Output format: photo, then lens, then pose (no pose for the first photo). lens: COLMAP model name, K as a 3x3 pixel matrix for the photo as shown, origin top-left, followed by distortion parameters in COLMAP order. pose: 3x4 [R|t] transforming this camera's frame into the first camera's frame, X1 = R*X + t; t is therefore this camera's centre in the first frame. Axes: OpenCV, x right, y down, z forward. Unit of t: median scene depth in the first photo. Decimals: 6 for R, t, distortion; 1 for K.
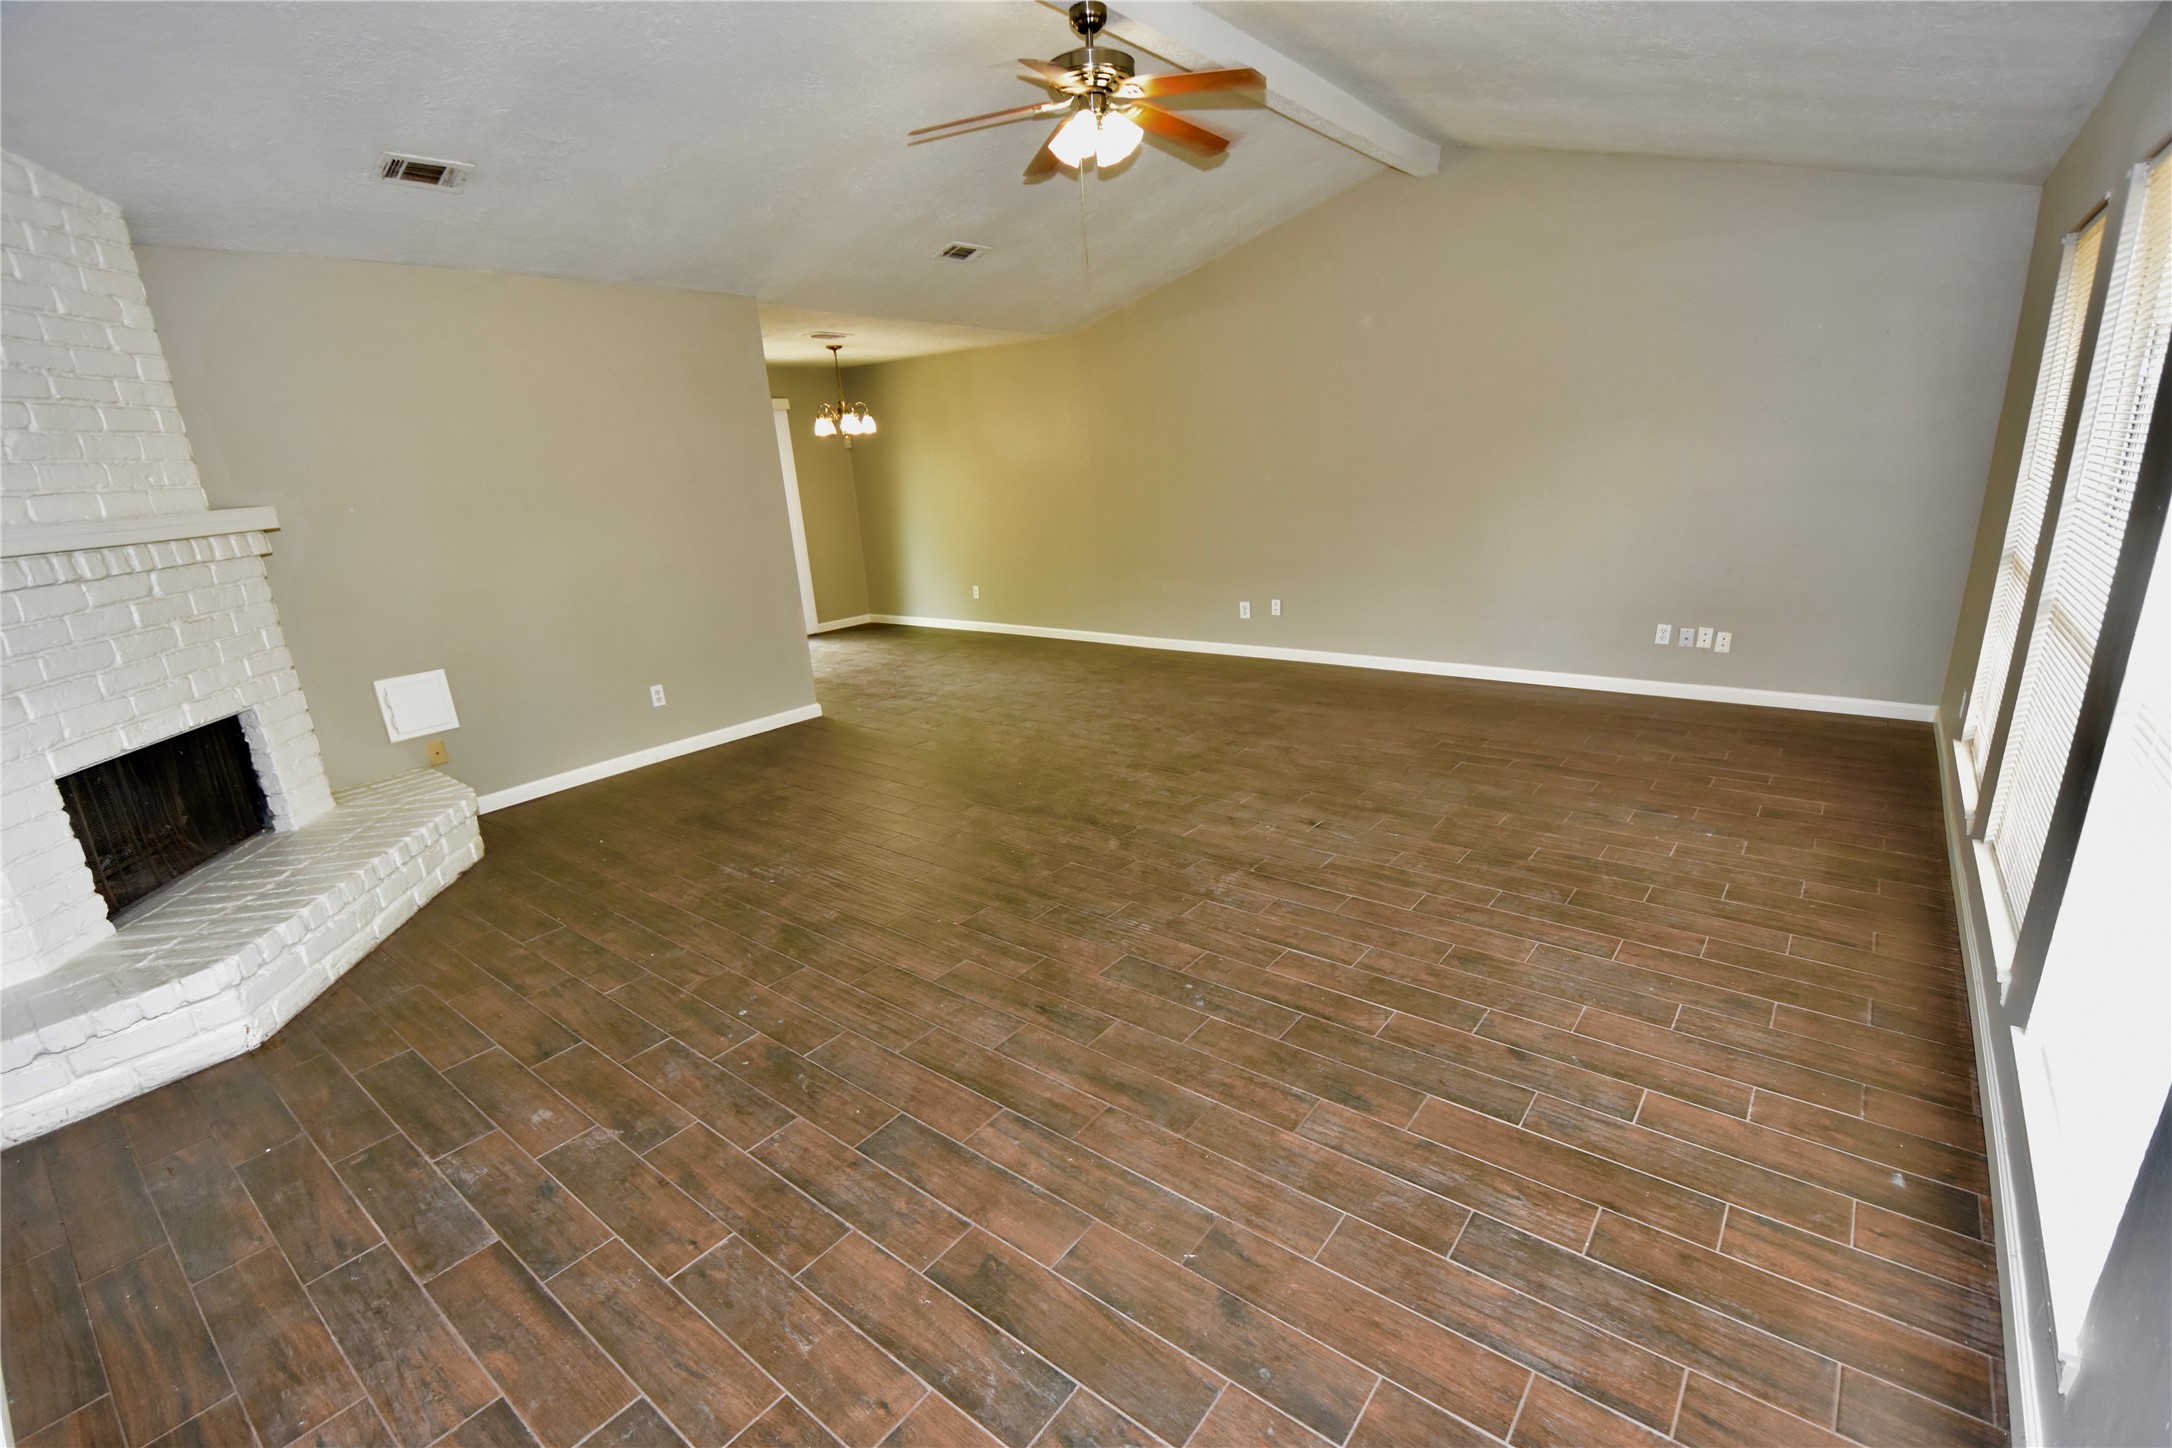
lens RADIAL K [[951.5, 0, 1083.9], [0, 951.5, 771.0], [0, 0, 1]] dist [0.017267, -0.025618]
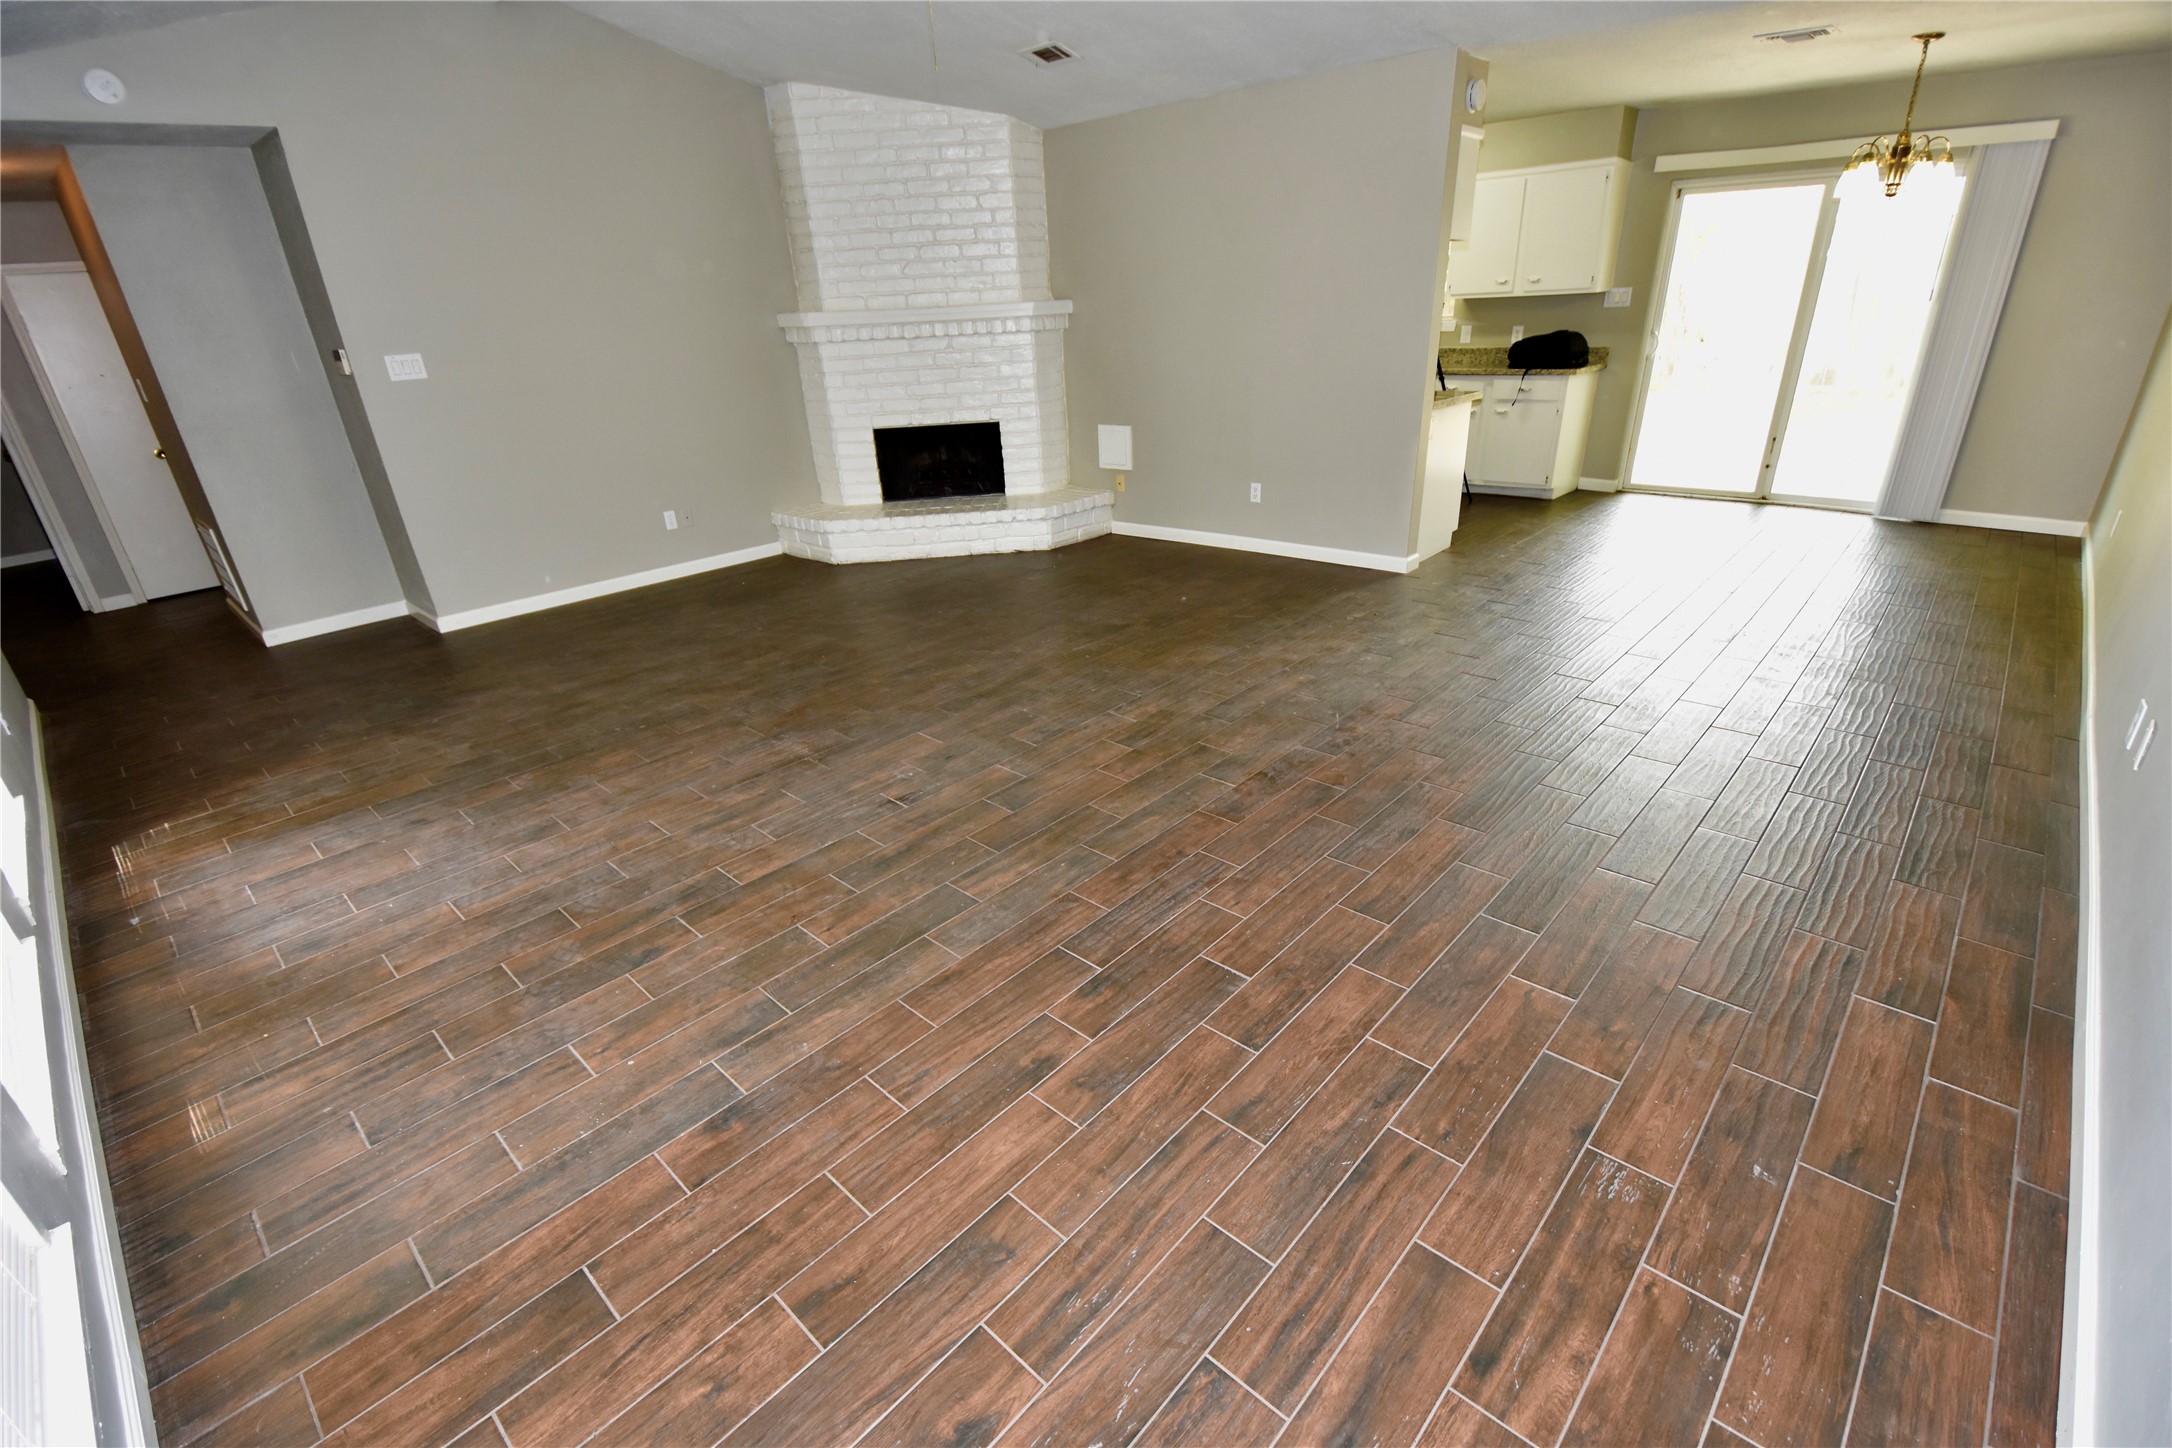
lens RADIAL K [[951.5, 0, 1083.9], [0, 951.5, 771.0], [0, 0, 1]] dist [0.017267, -0.025618]
pose [[-0.071743, 0.490661, -0.868392, 1.102212], [-0.259915, 0.831359, 0.491209, -0.482963], [0.962963, 0.260949, 0.067885, 1.301613]]
